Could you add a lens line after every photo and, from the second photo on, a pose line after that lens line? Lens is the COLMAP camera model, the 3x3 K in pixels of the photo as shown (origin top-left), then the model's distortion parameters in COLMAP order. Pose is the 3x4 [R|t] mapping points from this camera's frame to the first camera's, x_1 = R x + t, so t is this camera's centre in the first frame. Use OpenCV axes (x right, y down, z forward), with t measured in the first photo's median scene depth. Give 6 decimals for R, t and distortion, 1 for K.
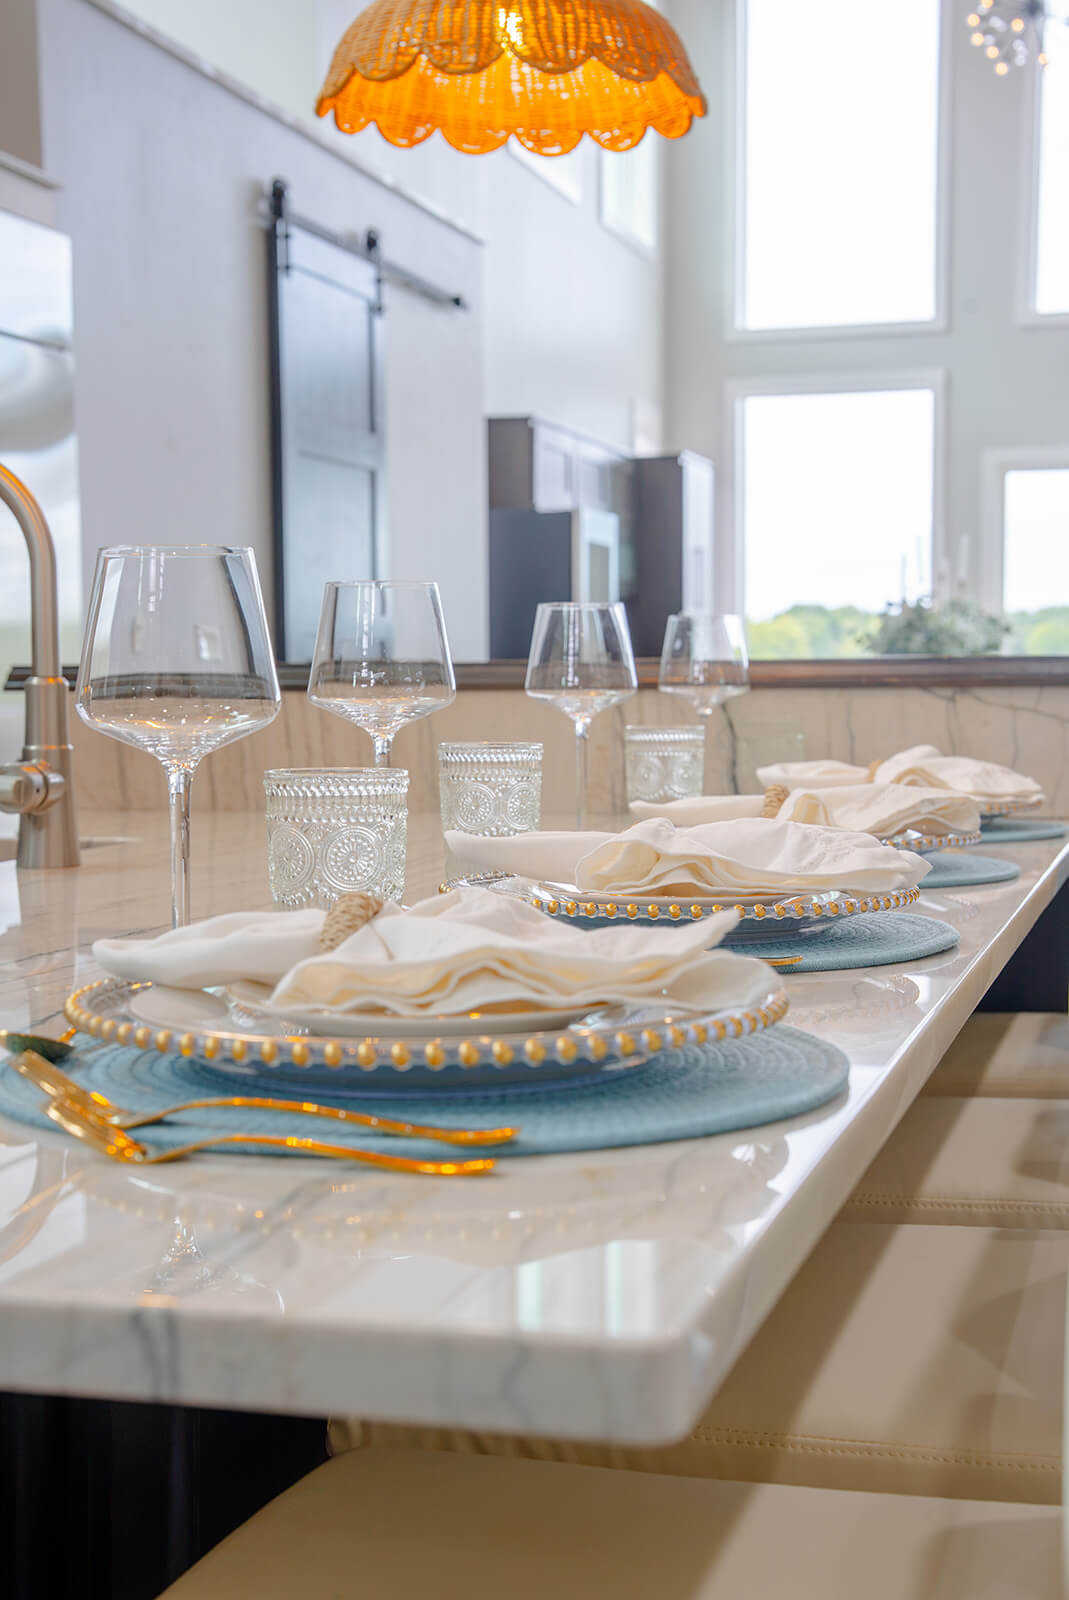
lens RADIAL K [[2633.3, 0, 534.5], [0, 2633.3, 800.0], [0, 0, 1]] dist [0.167216, 0.026478]
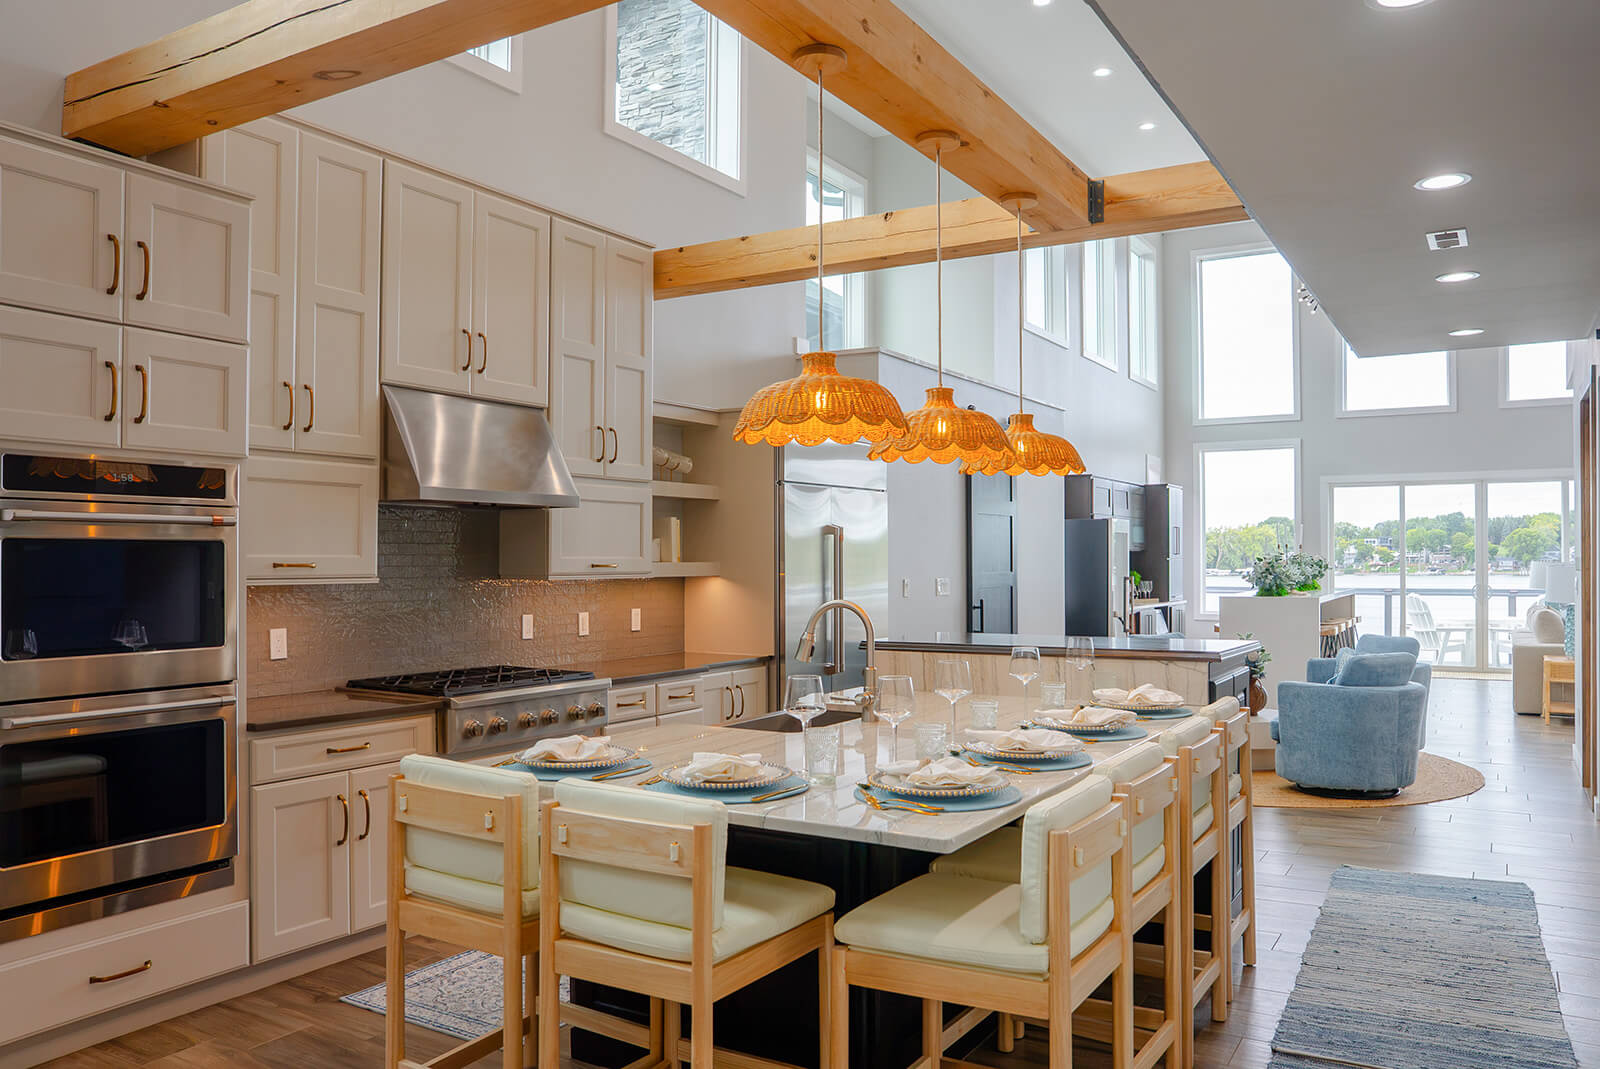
lens RADIAL K [[1219.3, 0, 800.0], [0, 1219.3, 534.5], [0, 0, 1]] dist [-0.048075, 0.013741]
pose [[0.970002, 0.002043, -0.243086, 0.005323], [-0.022069, 0.996576, -0.079687, -0.004035], [0.242091, 0.082662, 0.966726, -0.027212]]
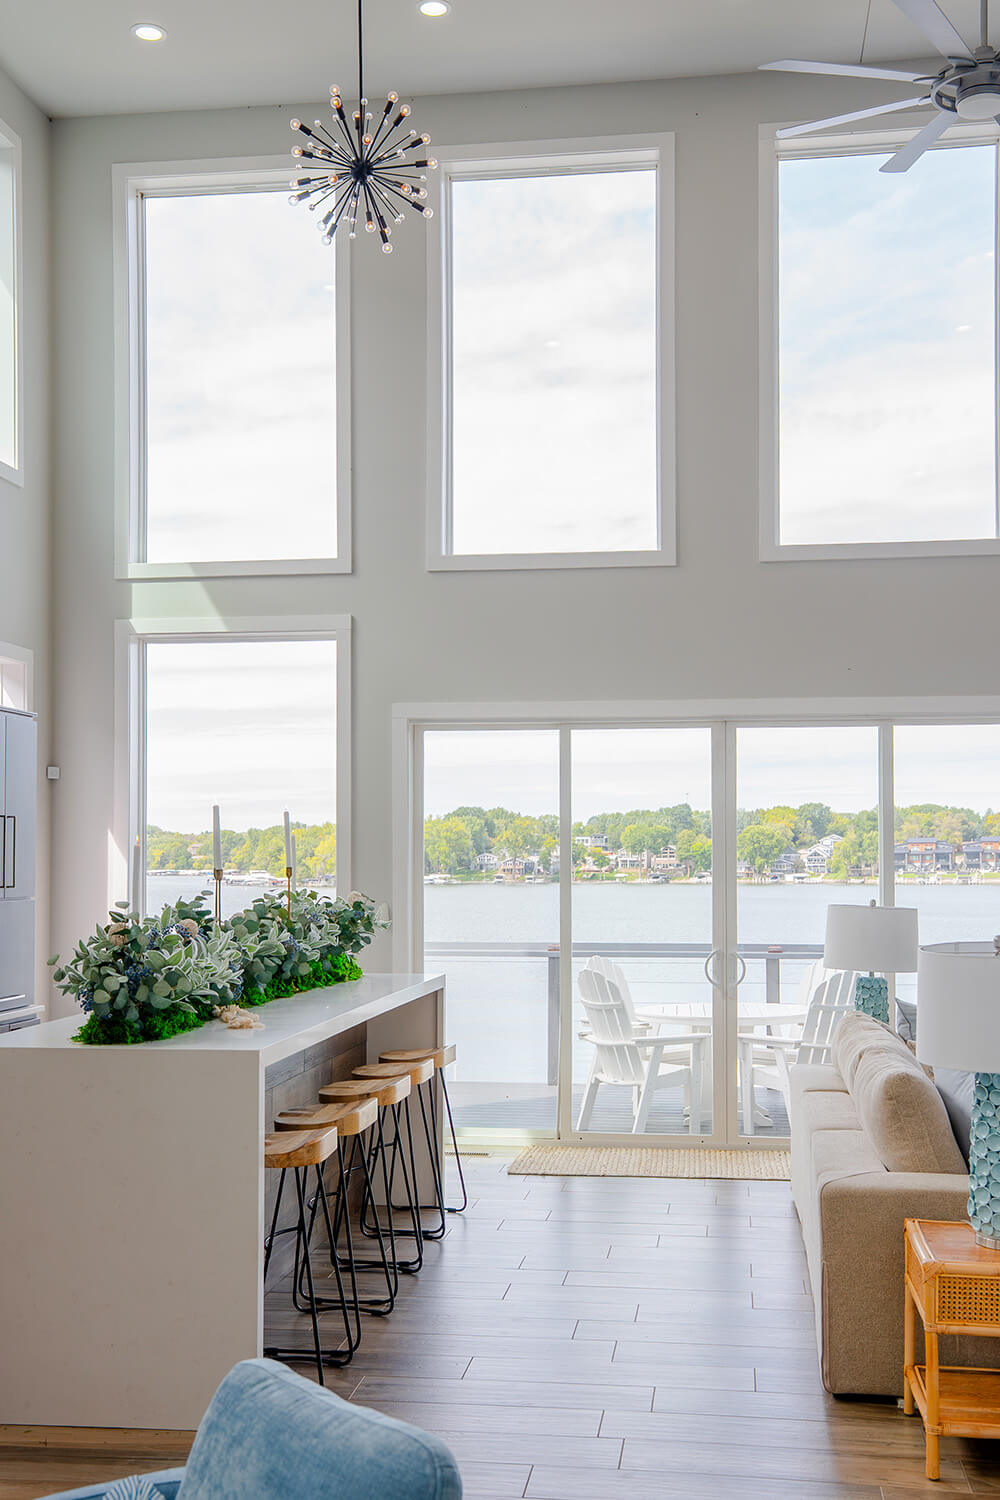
lens RADIAL K [[1574.8, 0, 500.0], [0, 1574.8, 750.0], [0, 0, 1]] dist [-0.016367, -0.002832]
pose [[0.990401, 0.018618, 0.136962, 0.257741], [-0.000313, 0.991186, -0.132476, -0.089114], [-0.138222, 0.131162, 0.981678, 0.918355]]
